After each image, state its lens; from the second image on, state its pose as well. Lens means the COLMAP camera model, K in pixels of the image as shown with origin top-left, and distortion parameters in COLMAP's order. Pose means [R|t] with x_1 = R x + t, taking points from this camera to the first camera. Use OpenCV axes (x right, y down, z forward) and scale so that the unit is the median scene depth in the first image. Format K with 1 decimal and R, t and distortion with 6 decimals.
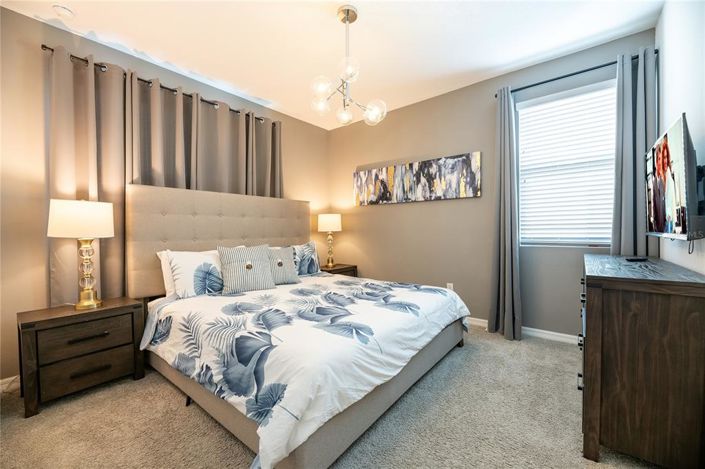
lens RADIAL K [[286.0, 0, 352.5], [0, 286.0, 234.5], [0, 0, 1]] dist [-0.000822, -0.000070]
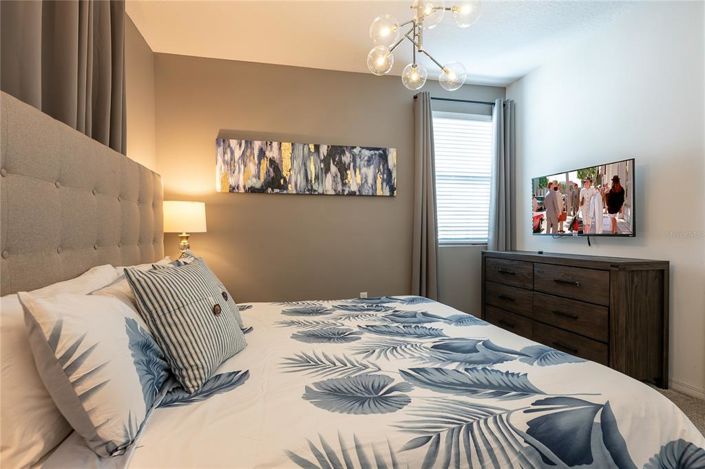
lens RADIAL K [[340.0, 0, 352.5], [0, 340.0, 234.5], [0, 0, 1]] dist [0.003497, 0.000375]
pose [[0.614512, 0.001811, 0.788905, -0.483078], [0.009939, 0.999900, -0.010037, 0.003856], [-0.788845, 0.014009, 0.614433, 0.383717]]
